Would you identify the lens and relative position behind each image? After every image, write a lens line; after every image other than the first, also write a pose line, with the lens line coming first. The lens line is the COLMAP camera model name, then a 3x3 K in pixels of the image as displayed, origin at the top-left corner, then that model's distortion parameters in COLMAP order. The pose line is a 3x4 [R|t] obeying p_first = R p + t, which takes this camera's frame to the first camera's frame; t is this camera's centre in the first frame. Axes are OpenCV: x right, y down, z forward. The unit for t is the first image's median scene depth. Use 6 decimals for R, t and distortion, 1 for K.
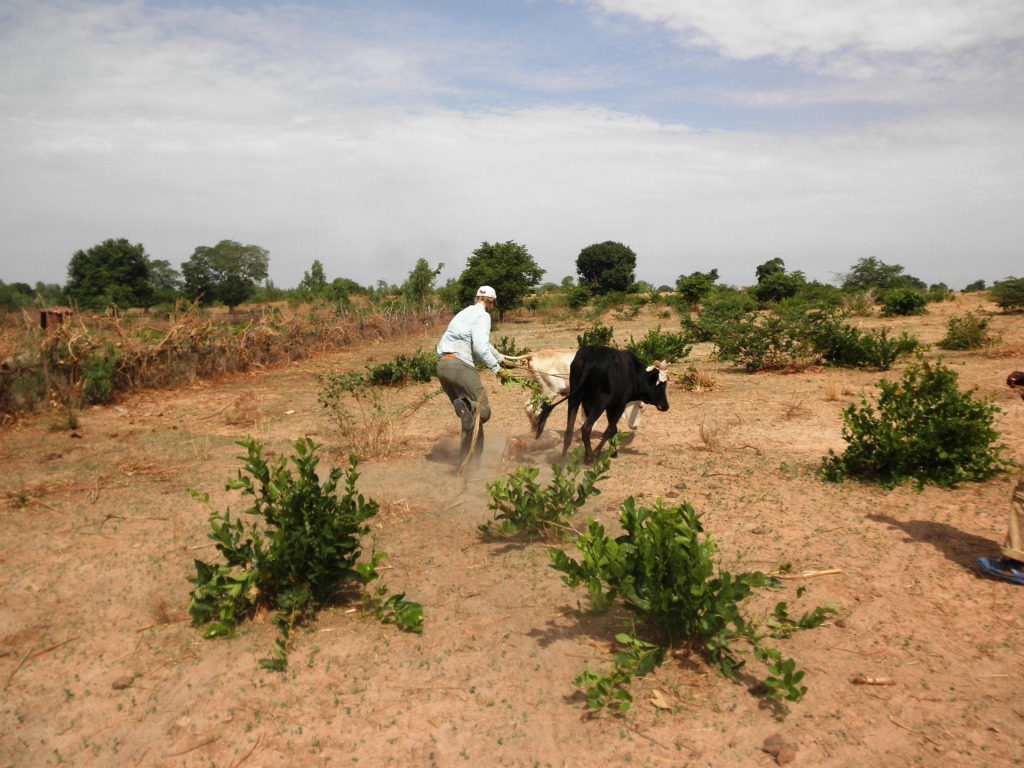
lens RADIAL K [[895.7, 0, 512.0], [0, 895.7, 384.0], [0, 0, 1]] dist [-0.005001, -0.002877]
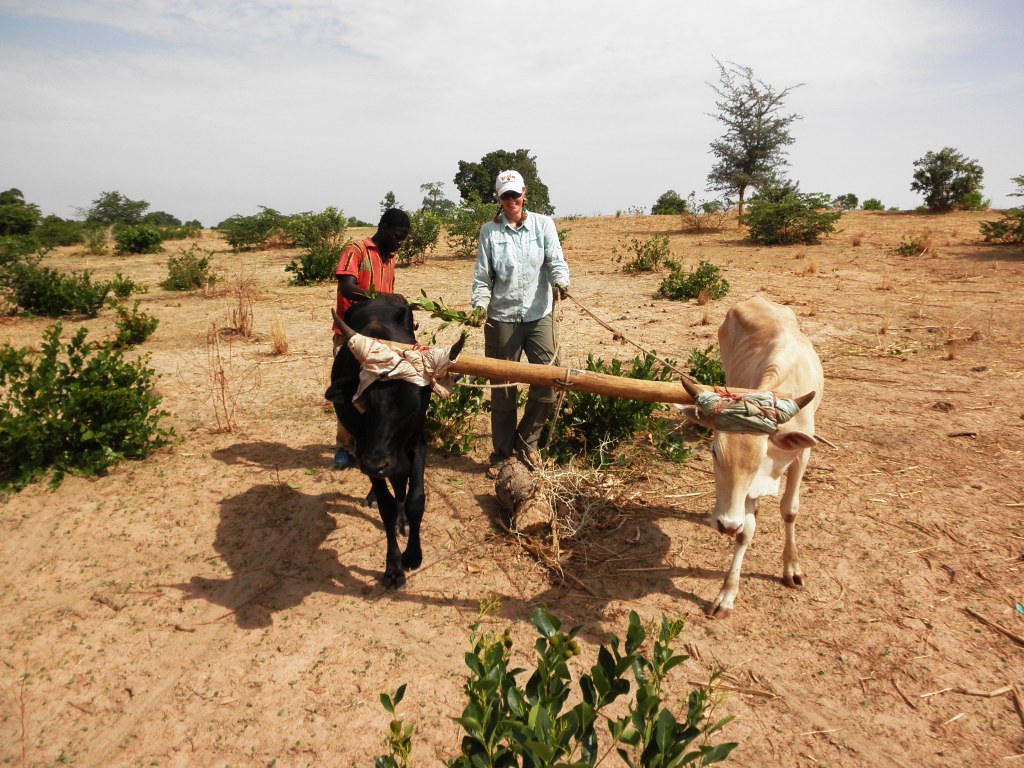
lens RADIAL K [[895.7, 0, 512.0], [0, 895.7, 384.0], [0, 0, 1]] dist [-0.005001, -0.002877]
pose [[0.710681, -0.108936, 0.695030, 0.081793], [0.060194, 0.993731, 0.094205, -0.007994], [-0.700935, -0.025113, 0.712783, 0.065269]]
